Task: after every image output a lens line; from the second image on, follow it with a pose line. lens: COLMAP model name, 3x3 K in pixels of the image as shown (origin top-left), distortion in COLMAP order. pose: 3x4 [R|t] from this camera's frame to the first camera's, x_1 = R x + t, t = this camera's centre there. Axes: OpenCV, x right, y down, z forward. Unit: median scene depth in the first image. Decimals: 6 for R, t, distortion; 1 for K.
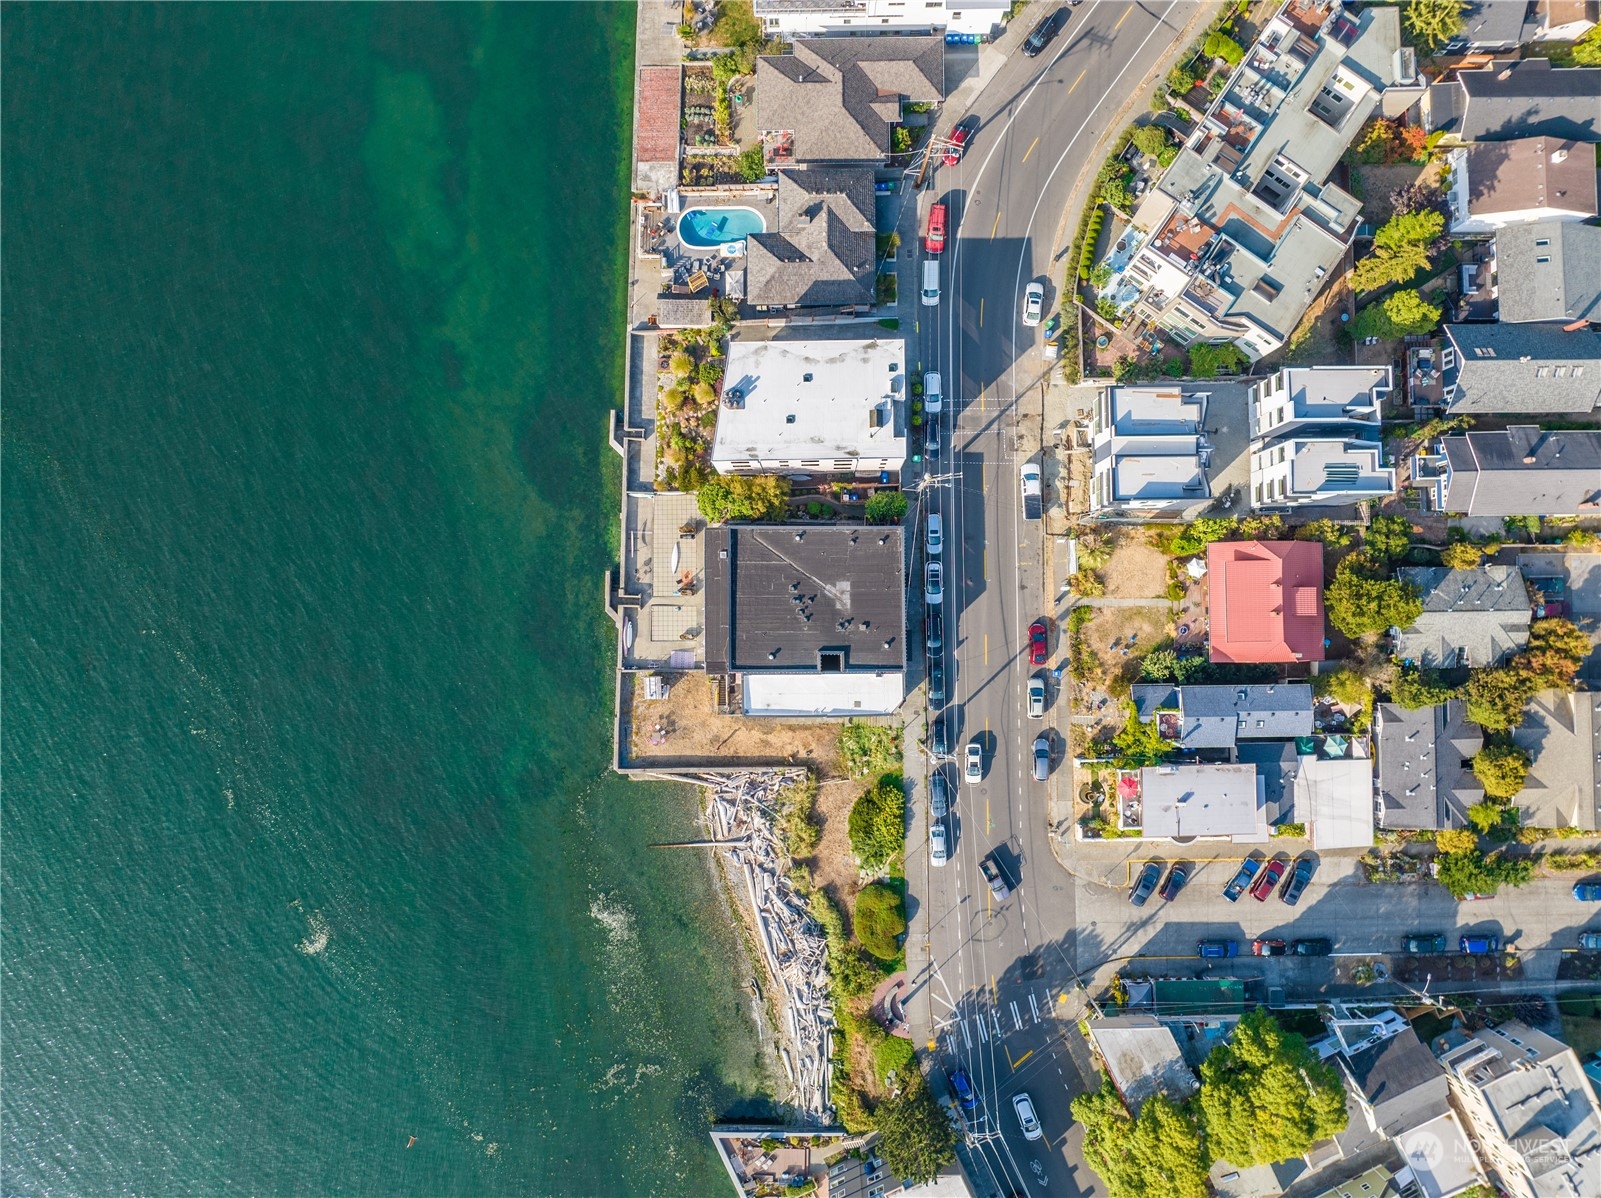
lens RADIAL K [[1137.5, 0, 803.6], [0, 1137.5, 589.2], [0, 0, 1]] dist [-0.044131, 0.010125]
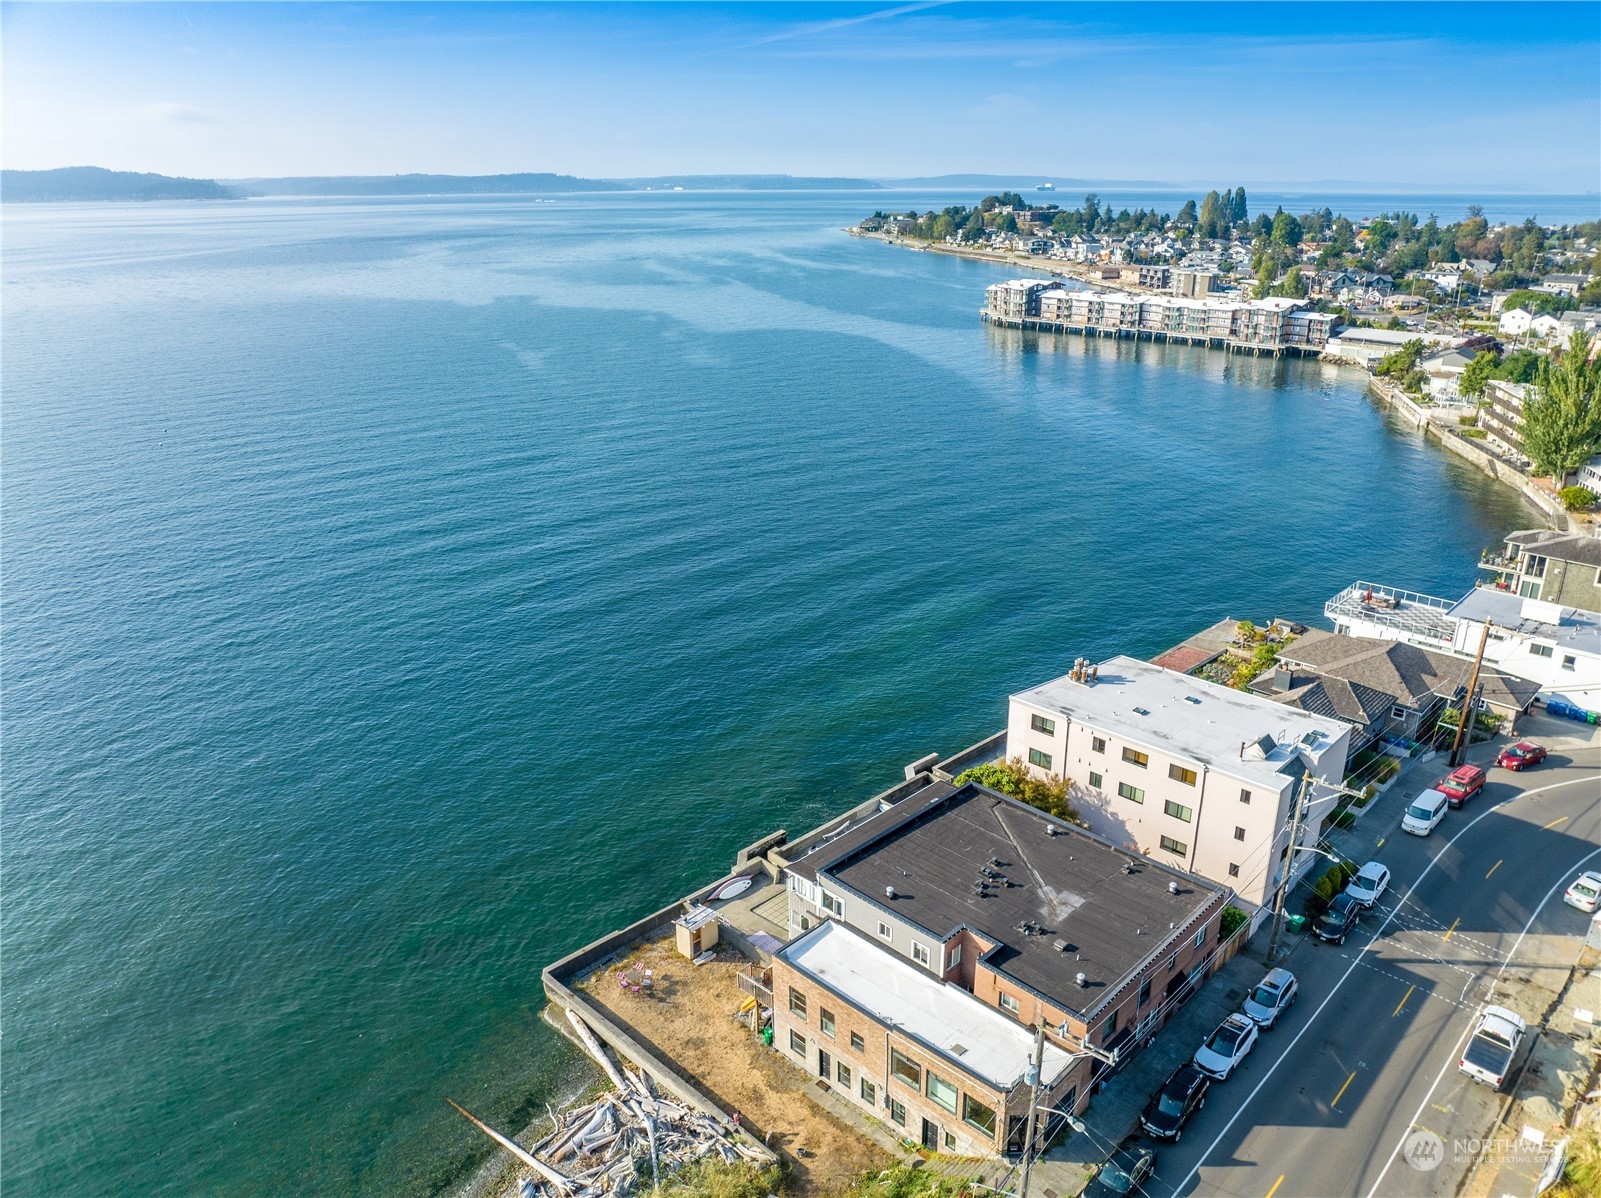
lens RADIAL K [[1137.5, 0, 803.6], [0, 1137.5, 589.2], [0, 0, 1]] dist [-0.044131, 0.010125]
pose [[0.708219, 0.248990, -0.660628, 0.258530], [-0.705798, 0.271643, -0.654262, 0.393098], [0.016550, 0.929631, 0.368119, 0.625853]]
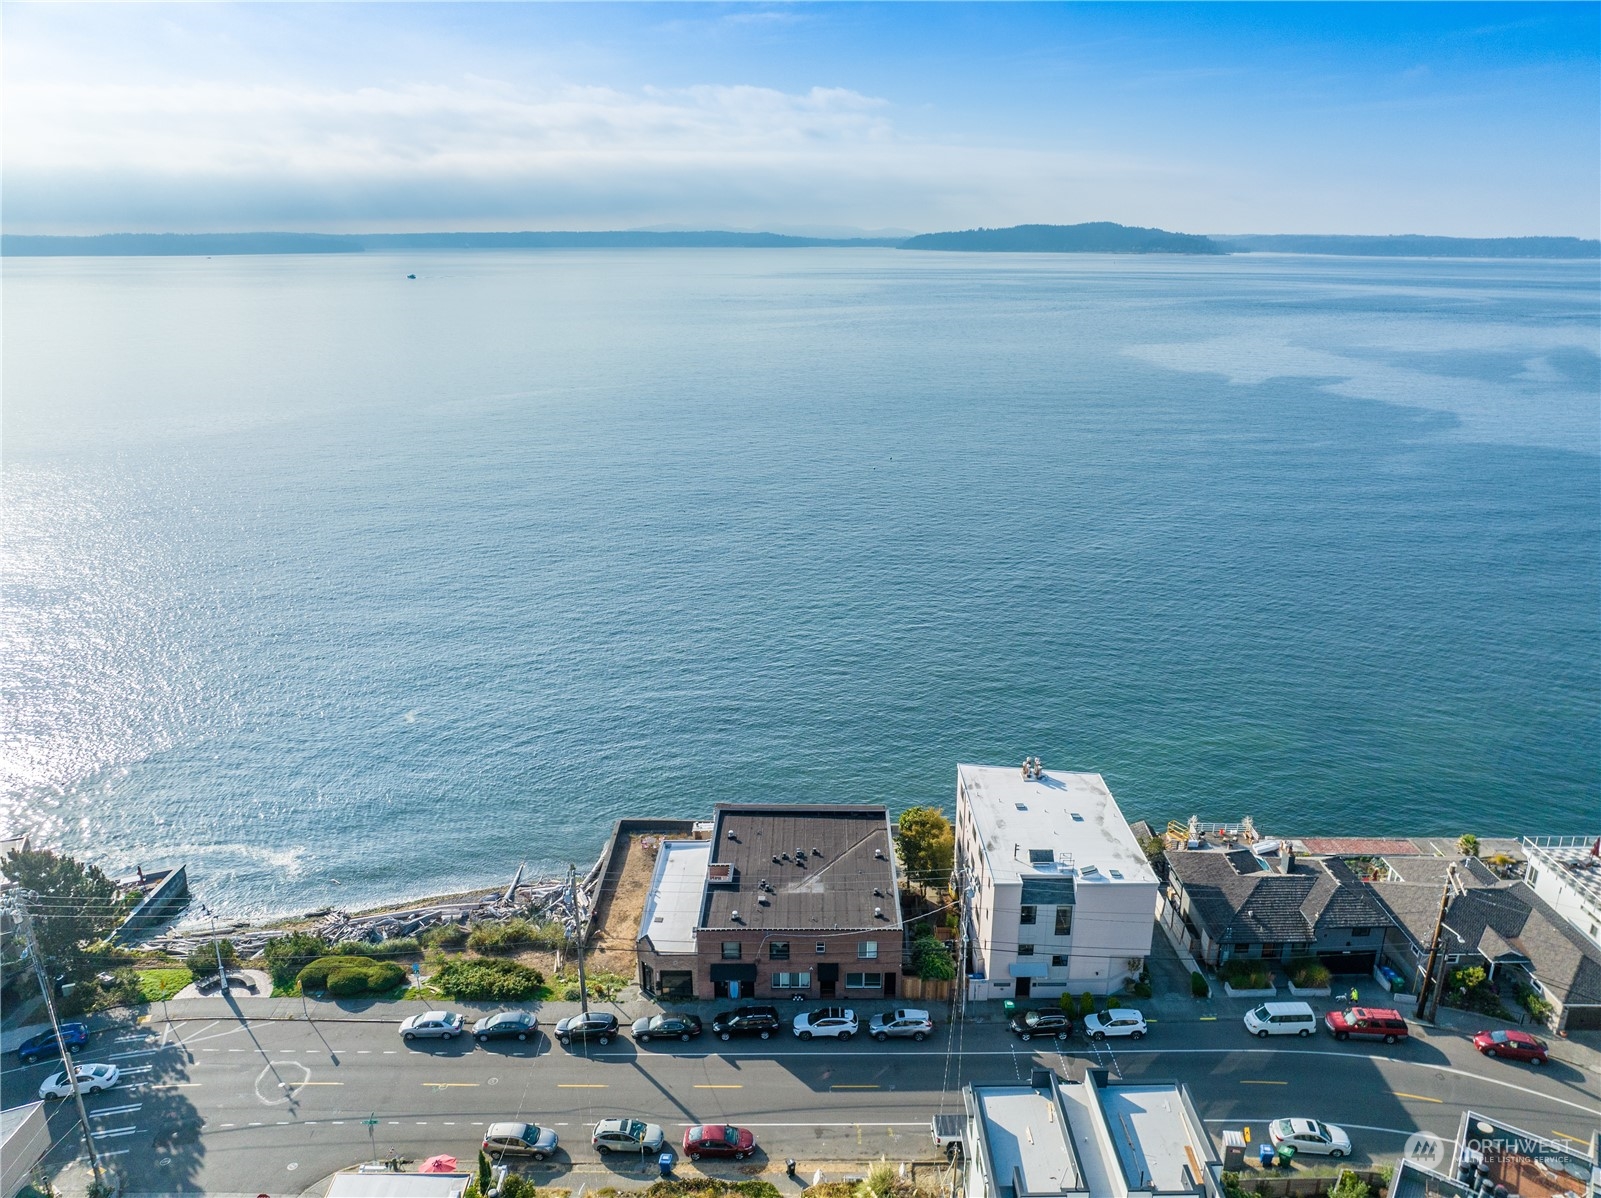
lens RADIAL K [[1137.5, 0, 803.6], [0, 1137.5, 589.2], [0, 0, 1]] dist [-0.044131, 0.010125]
pose [[-0.009941, 0.306380, -0.951857, 0.664182], [-0.999435, 0.027506, 0.019292, -0.012907], [0.032093, 0.951512, 0.305933, 0.554251]]
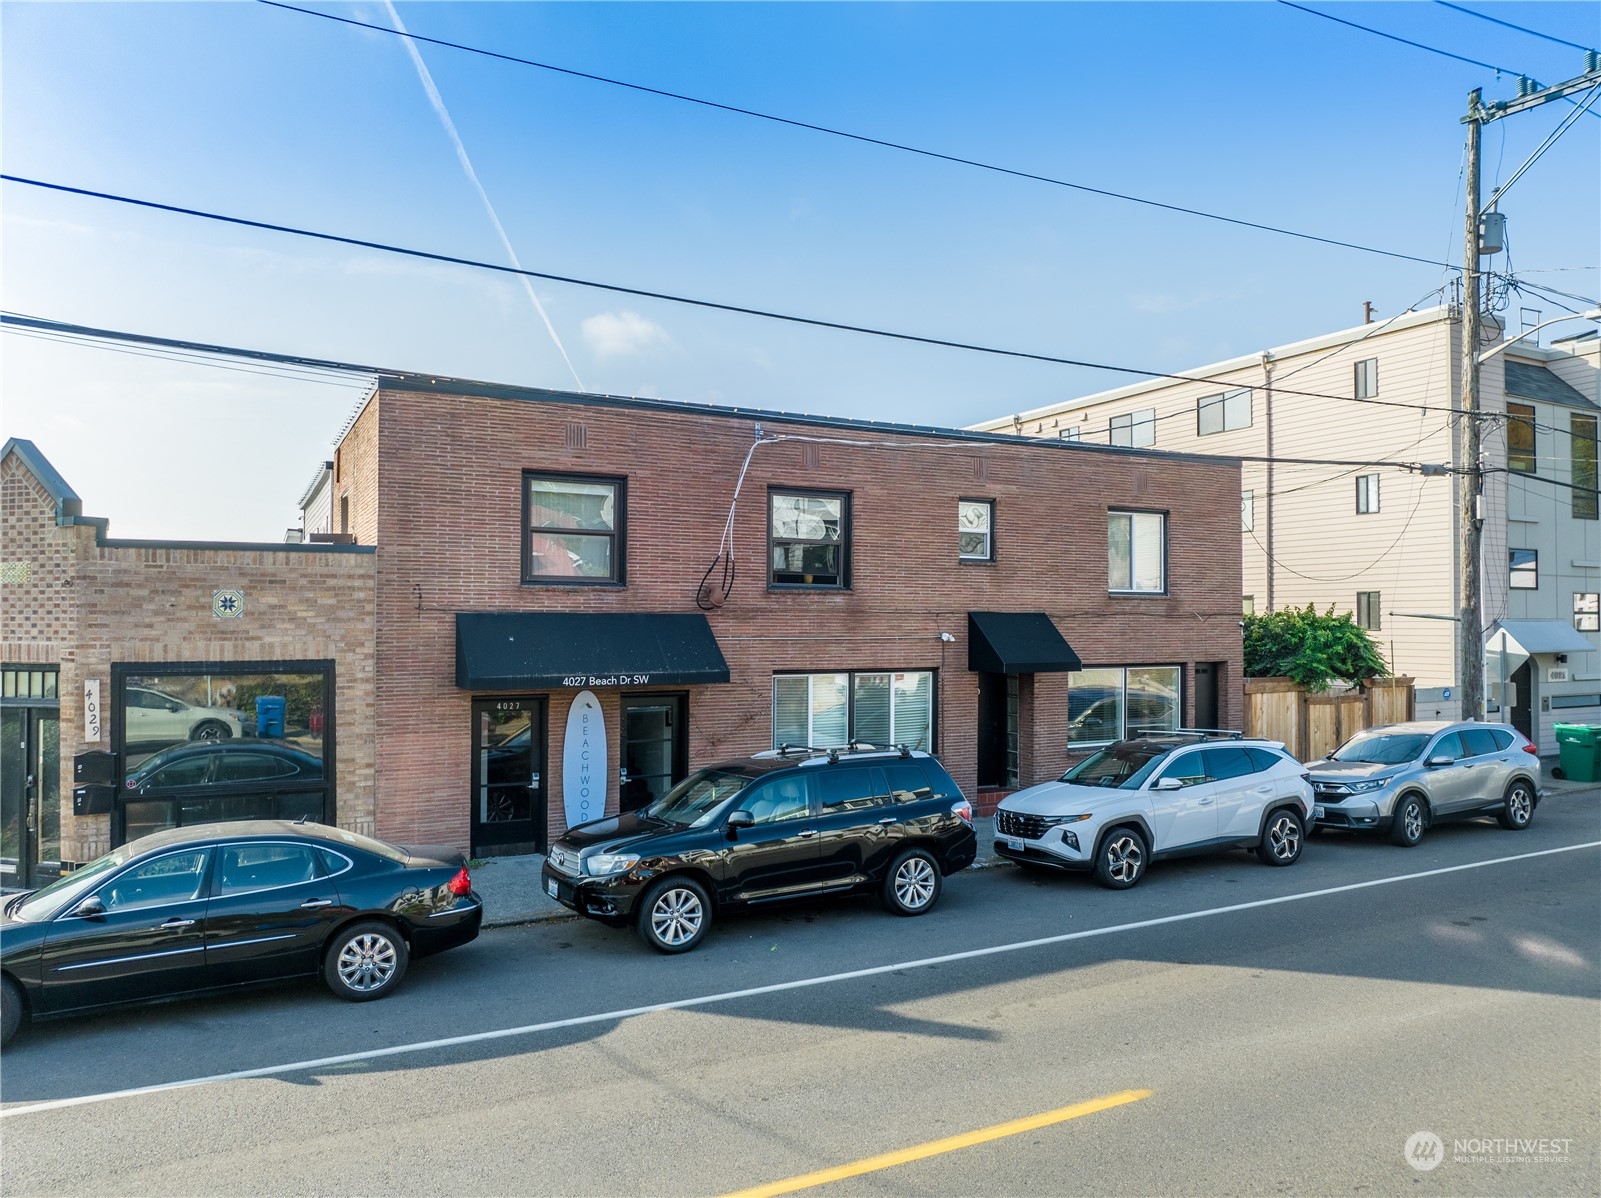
lens RADIAL K [[1137.5, 0, 803.6], [0, 1137.5, 589.2], [0, 0, 1]] dist [-0.044131, 0.010125]
pose [[0.459492, 0.000121, -0.888182, 0.205363], [-0.888085, 0.014839, -0.459440, 0.083784], [0.013124, 0.999890, 0.006926, 0.971823]]
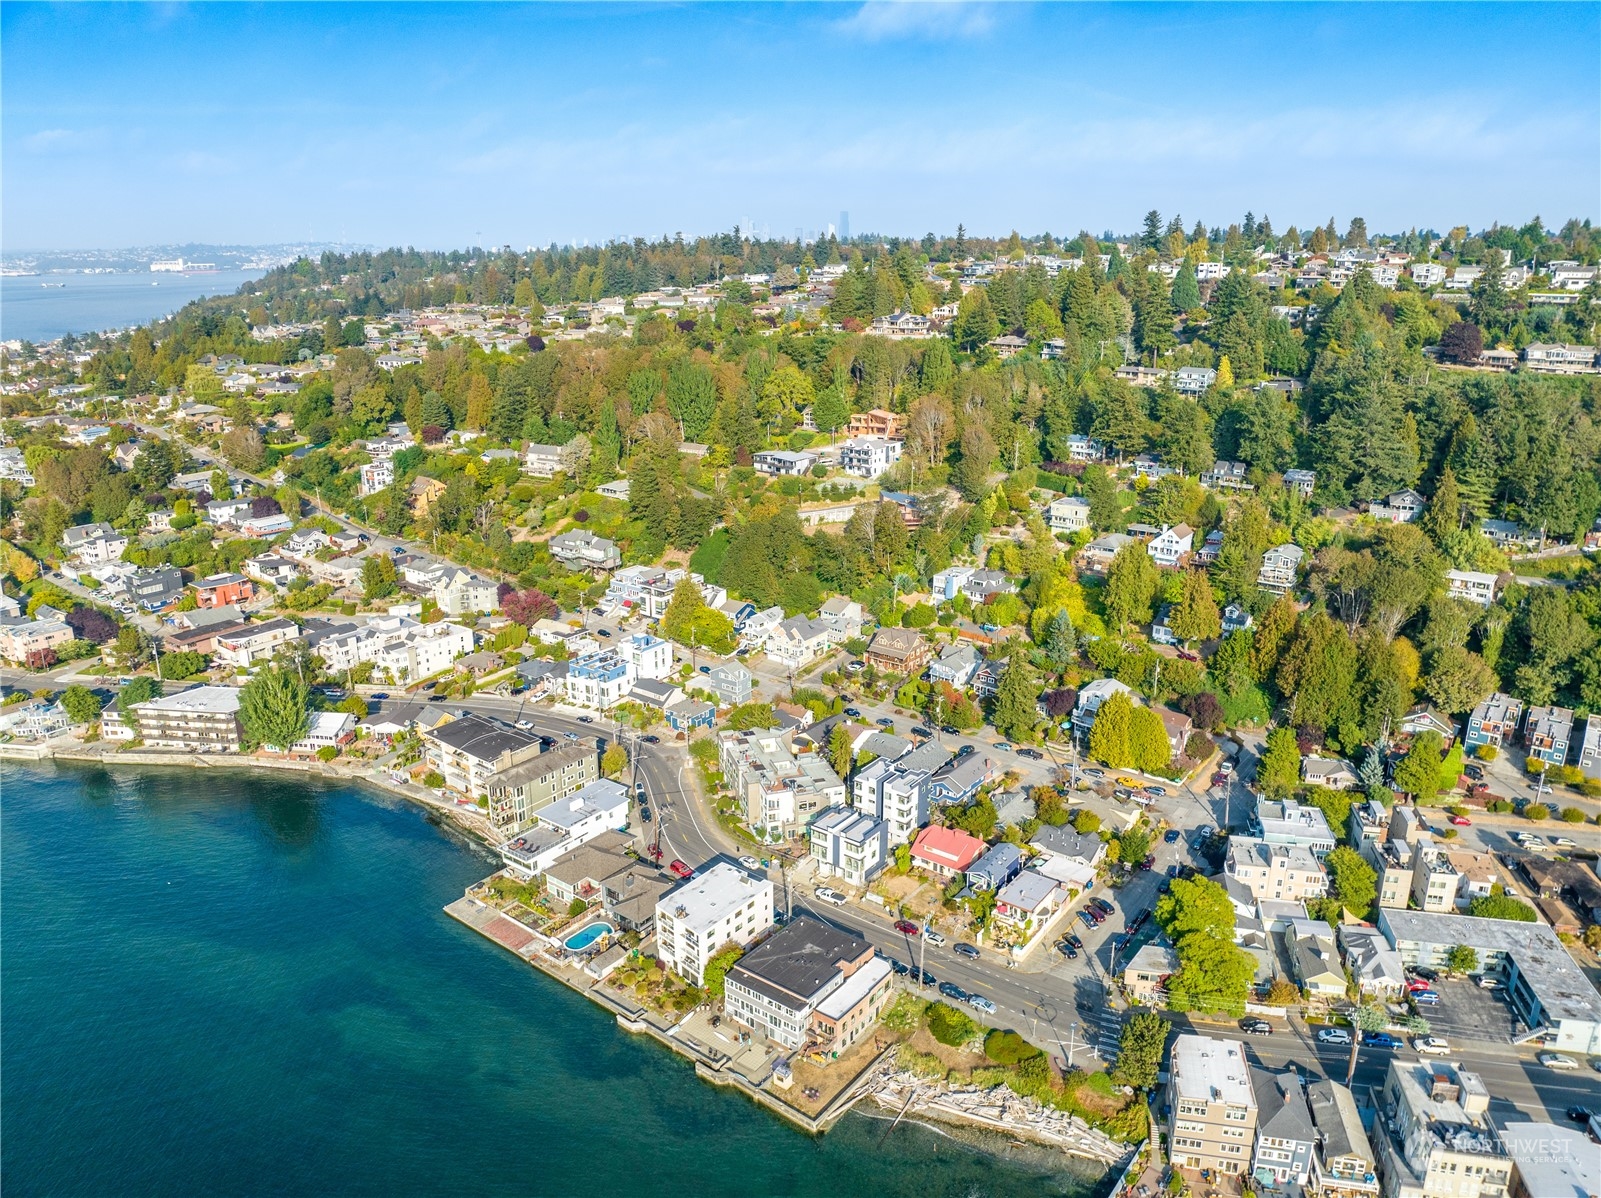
lens RADIAL K [[1137.5, 0, 803.6], [0, 1137.5, 589.2], [0, 0, 1]] dist [-0.044131, 0.010125]
pose [[0.609106, -0.221754, 0.761456, -1.041330], [0.792477, 0.207884, -0.573380, 0.777569], [-0.031145, 0.952685, 0.302358, 0.025155]]
